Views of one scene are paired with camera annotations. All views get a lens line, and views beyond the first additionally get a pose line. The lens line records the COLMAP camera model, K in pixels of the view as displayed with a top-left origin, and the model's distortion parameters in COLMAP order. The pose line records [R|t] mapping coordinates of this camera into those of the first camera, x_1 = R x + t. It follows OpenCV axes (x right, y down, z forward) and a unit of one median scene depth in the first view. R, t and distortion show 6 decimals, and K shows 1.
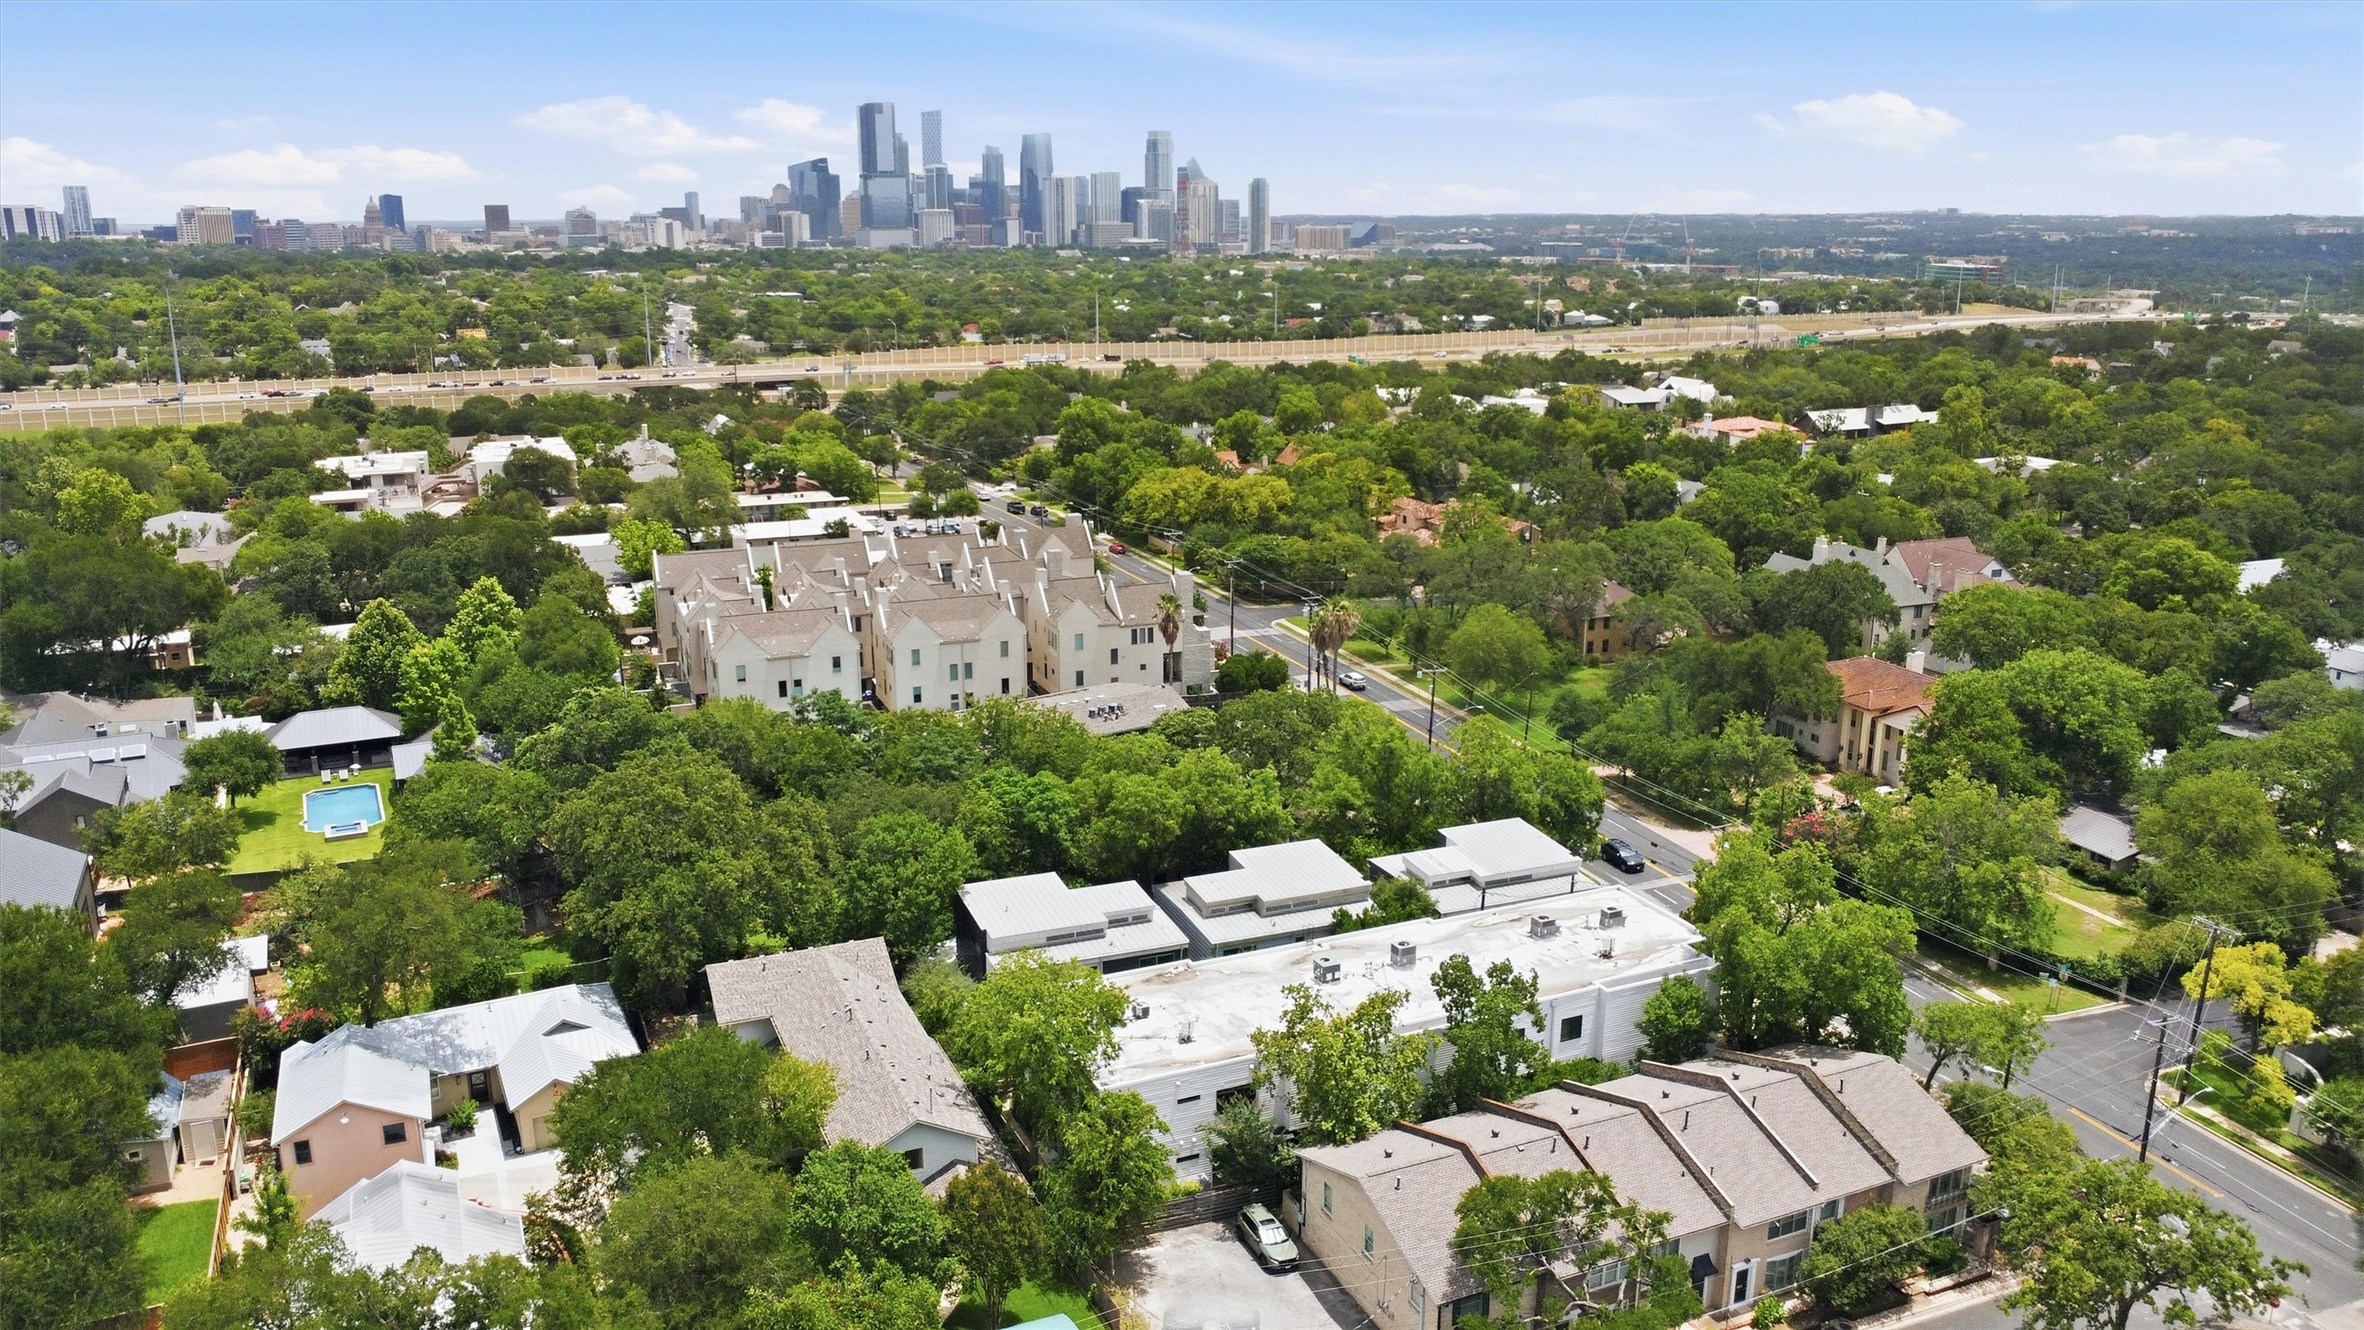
lens RADIAL K [[1679.0, 0, 1182.0], [0, 1679.0, 665.0], [0, 0, 1]] dist [-0.012261, -0.025285]
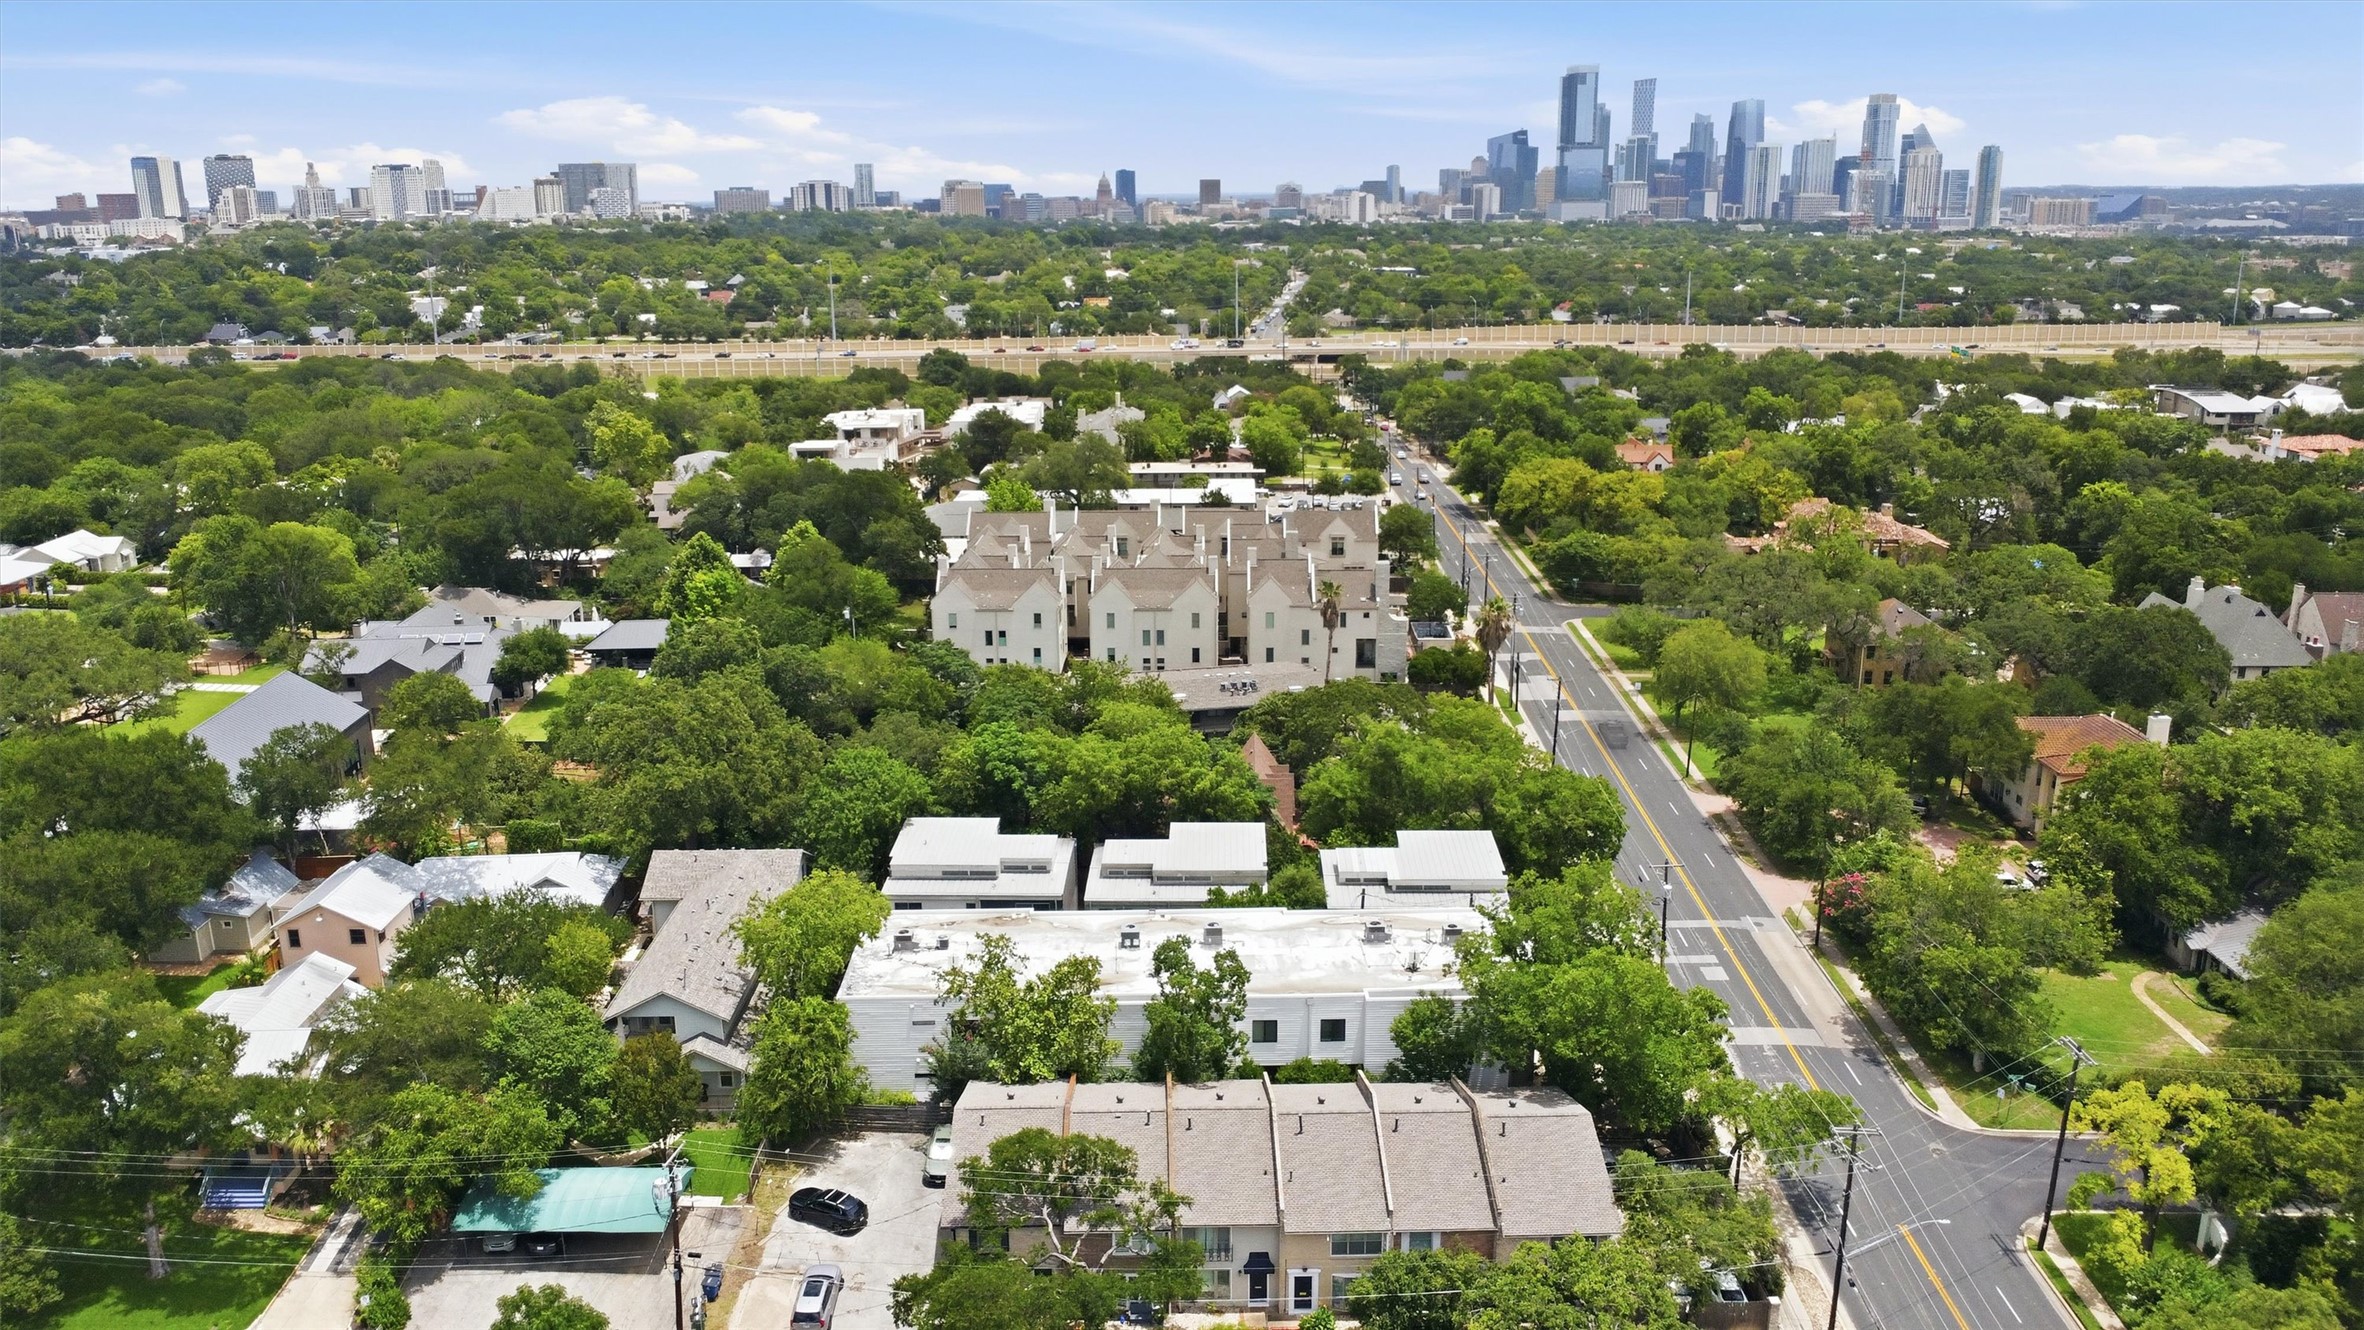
lens RADIAL K [[1679.0, 0, 1182.0], [0, 1679.0, 665.0], [0, 0, 1]] dist [-0.012261, -0.025285]
pose [[0.923098, 0.097409, -0.372025, 0.166388], [-0.091690, 0.995238, 0.033079, -0.009275], [0.373475, 0.003576, 0.927633, 0.008263]]
